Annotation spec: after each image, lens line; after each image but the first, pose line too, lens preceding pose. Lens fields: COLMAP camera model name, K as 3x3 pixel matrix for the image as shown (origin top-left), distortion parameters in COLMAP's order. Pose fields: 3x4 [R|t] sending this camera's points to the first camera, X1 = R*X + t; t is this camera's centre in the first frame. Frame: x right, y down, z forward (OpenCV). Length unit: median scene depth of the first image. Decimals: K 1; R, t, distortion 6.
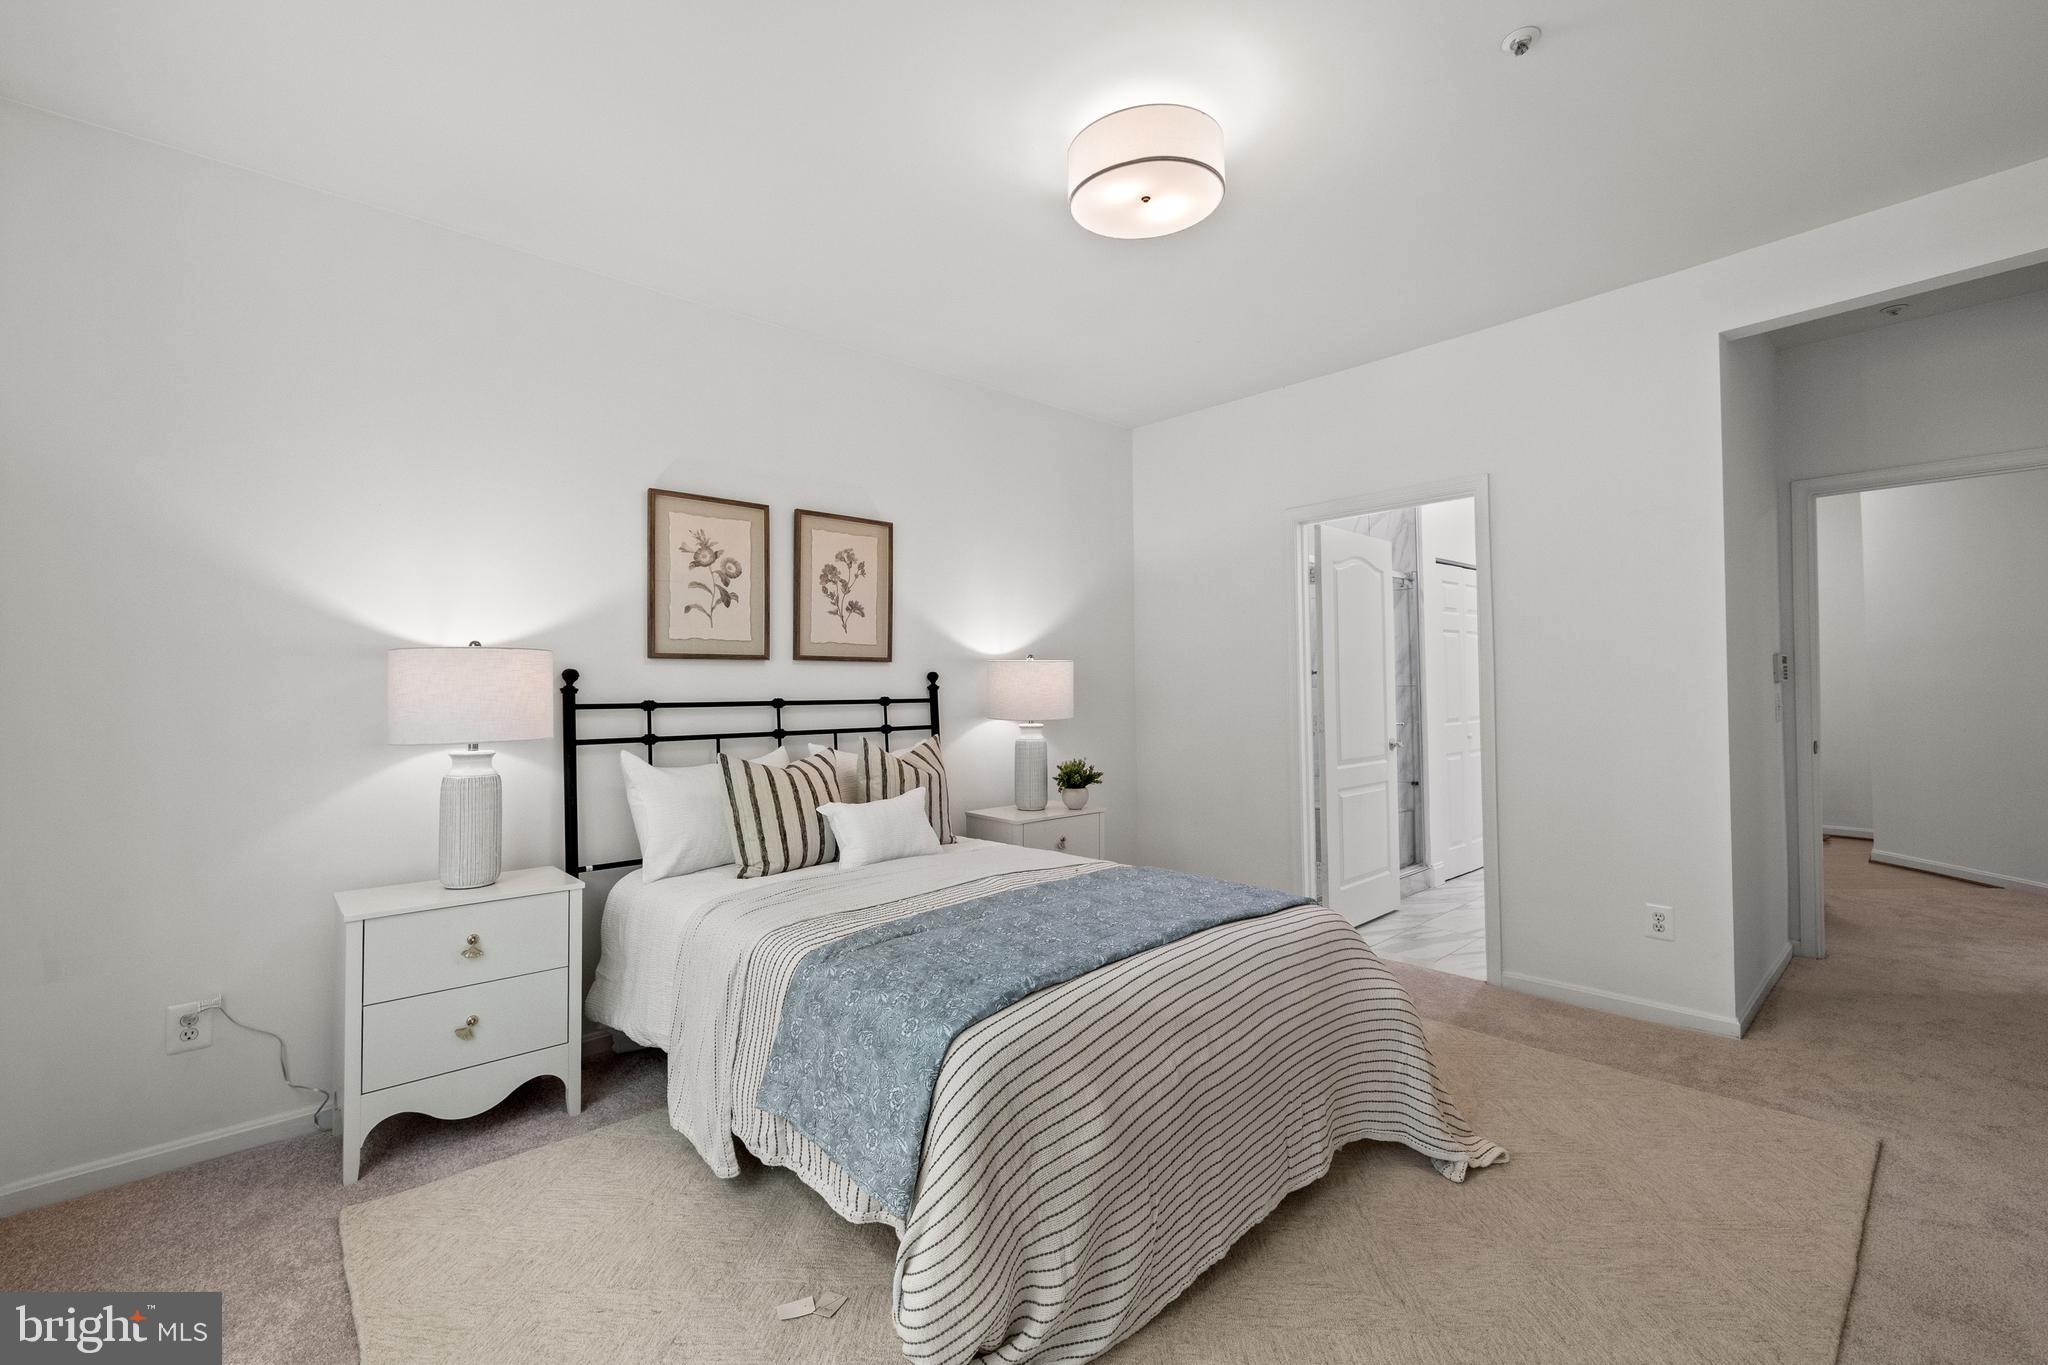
lens RADIAL K [[873.7, 0, 1022.1], [0, 873.7, 685.9], [0, 0, 1]] dist [0.000834, -0.000516]
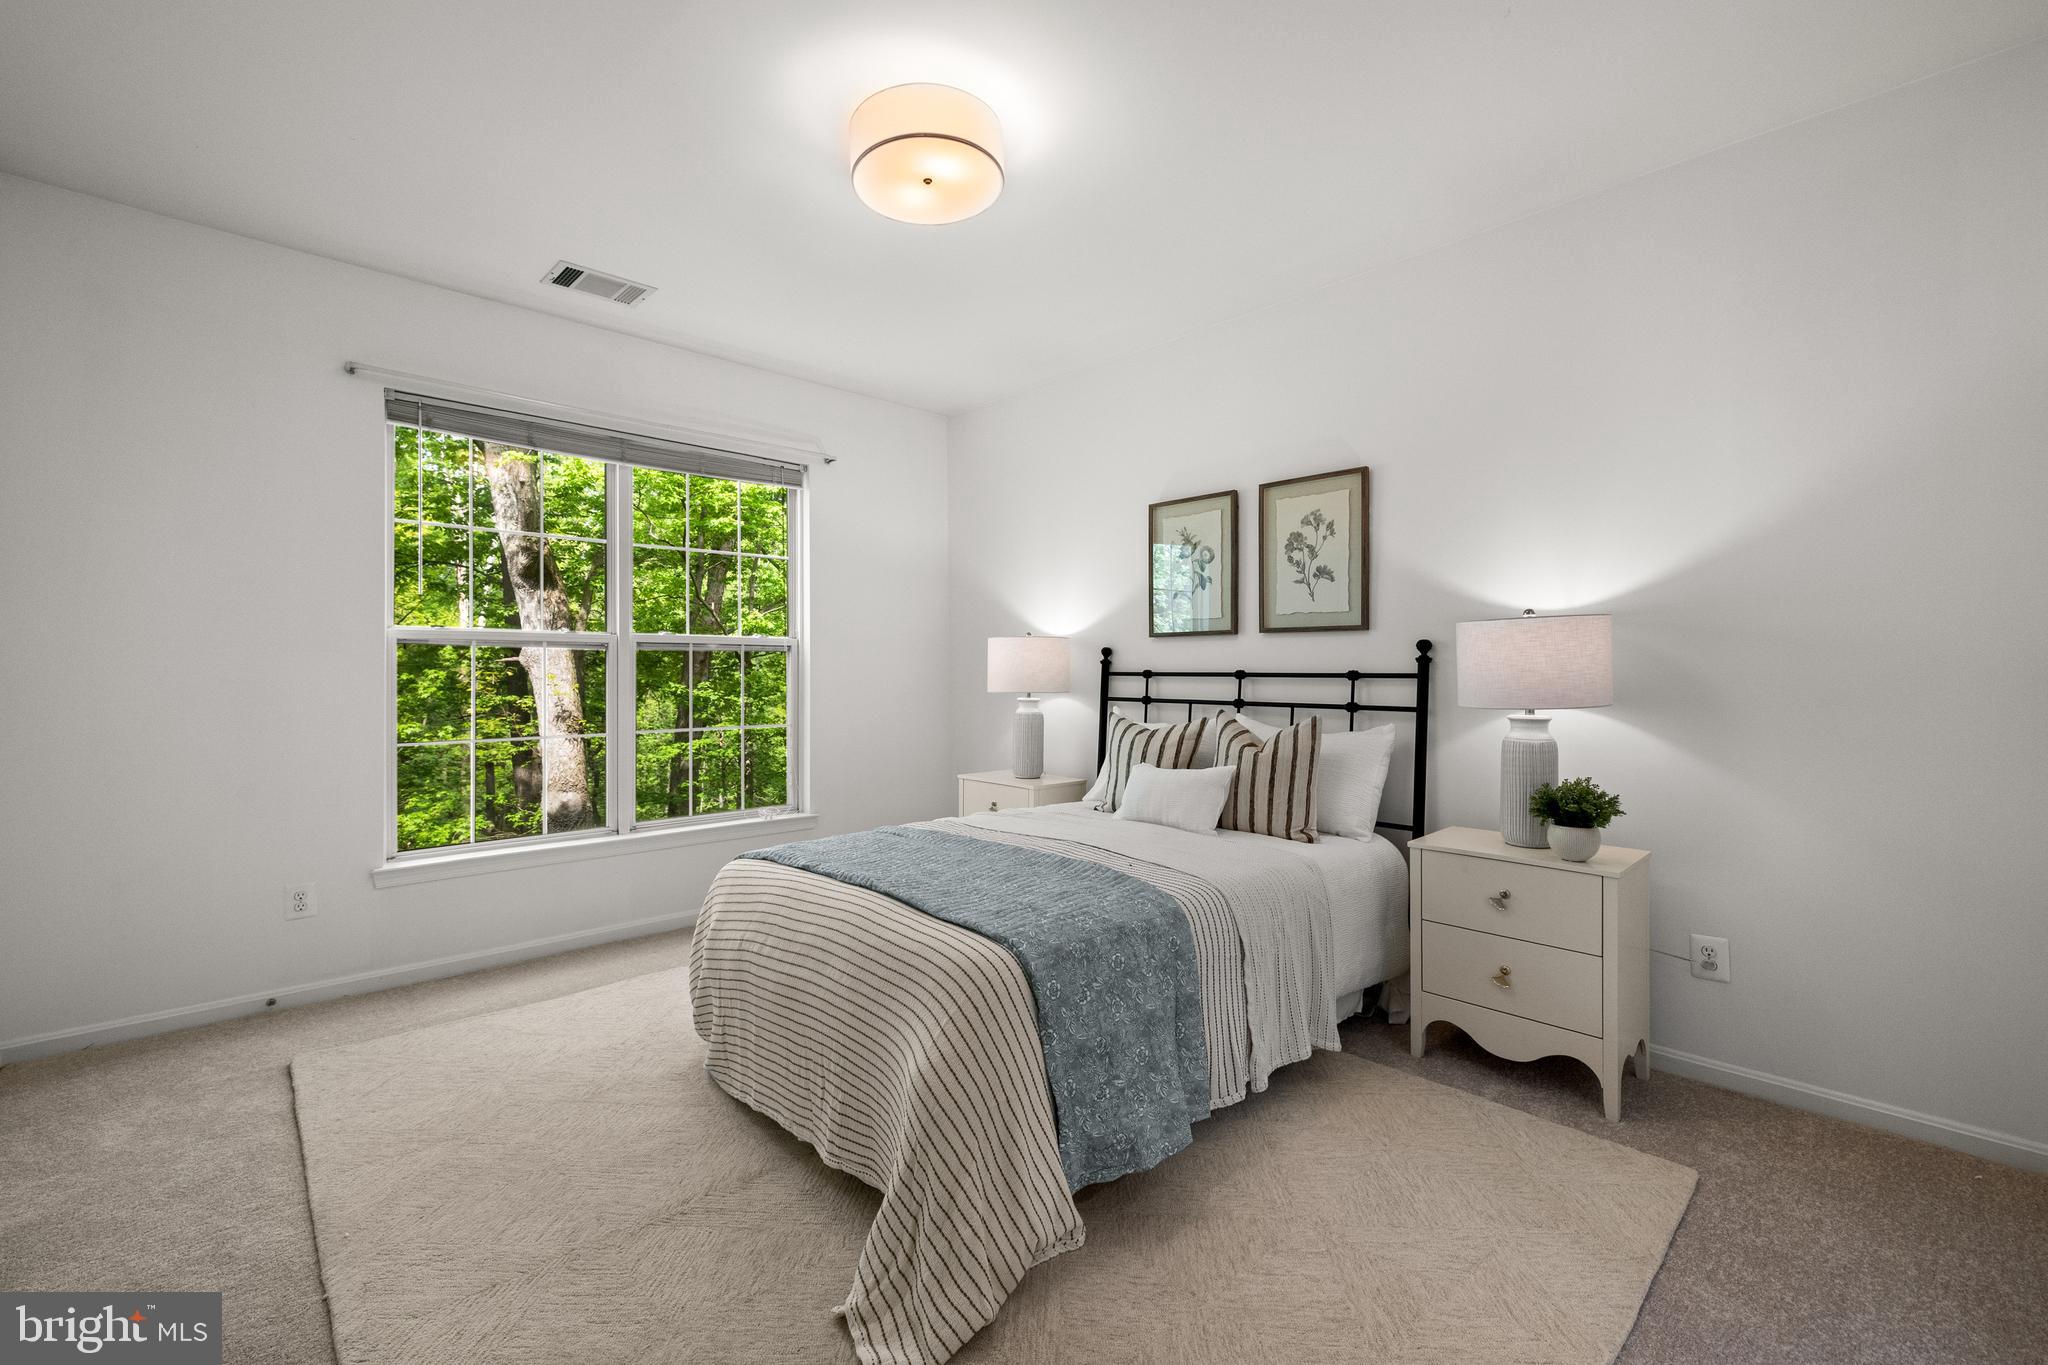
lens RADIAL K [[873.7, 0, 1006.9], [0, 873.7, 671.0], [0, 0, 1]] dist [0.000834, -0.000516]
pose [[0.000407, 0.015416, -0.999881, 0.742151], [0.007004, 0.999857, 0.015418, -0.002829], [0.999975, -0.007010, 0.000299, 0.680502]]
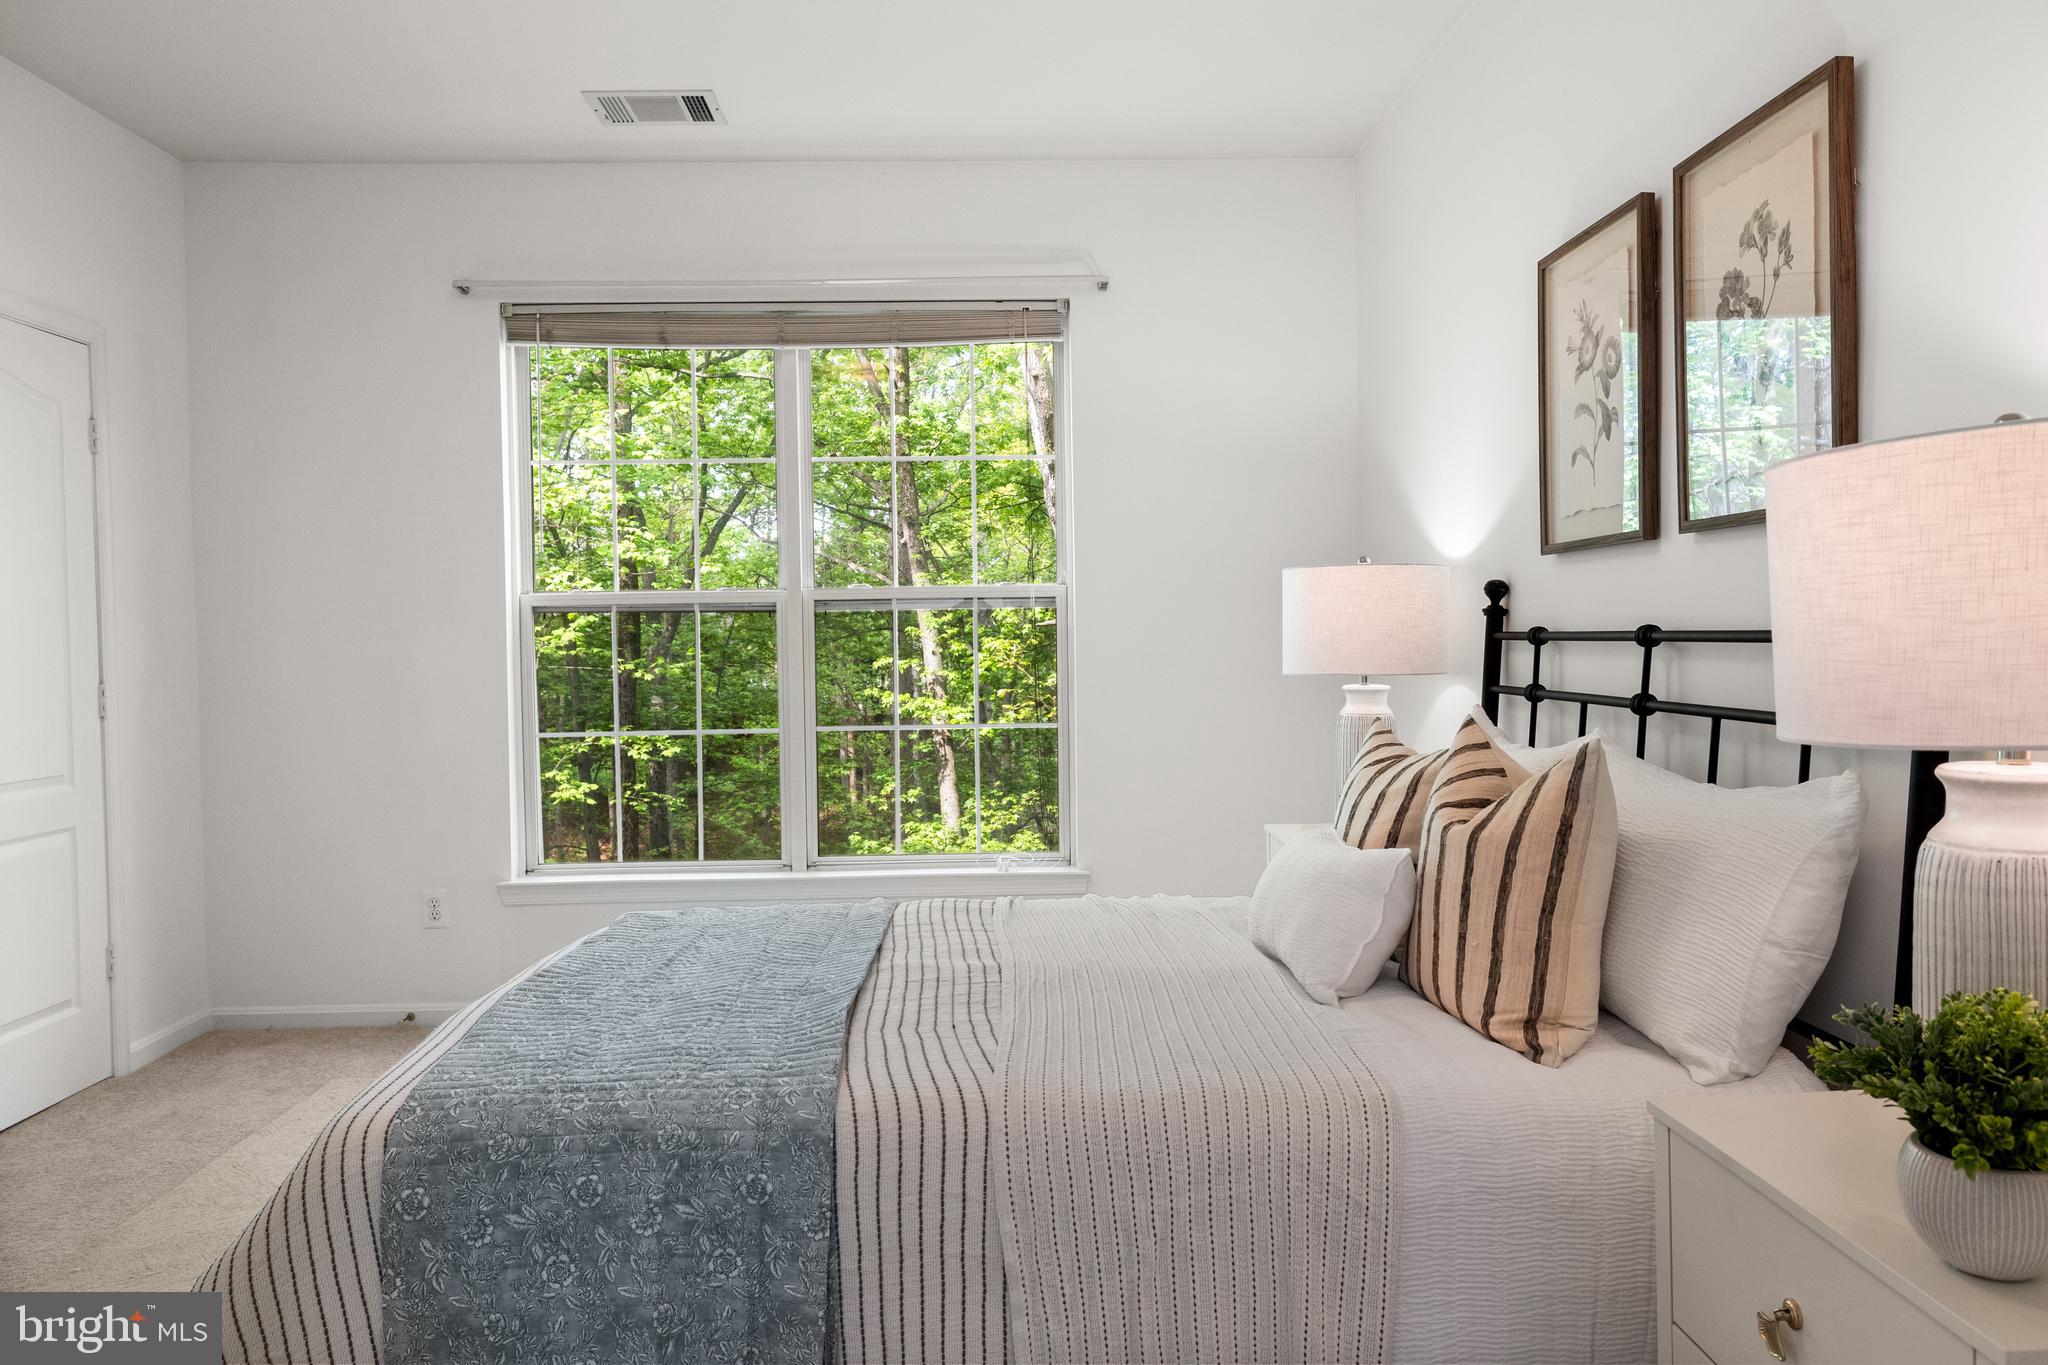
lens RADIAL K [[1386.8, 0, 995.2], [0, 1386.8, 682.8], [0, 0, 1]] dist [-0.006200, -0.003671]
pose [[-0.661869, 0.049174, -0.748005, 0.444486], [0.031536, 0.998789, 0.037756, 0.006200], [0.748956, 0.001401, -0.662619, 1.156154]]
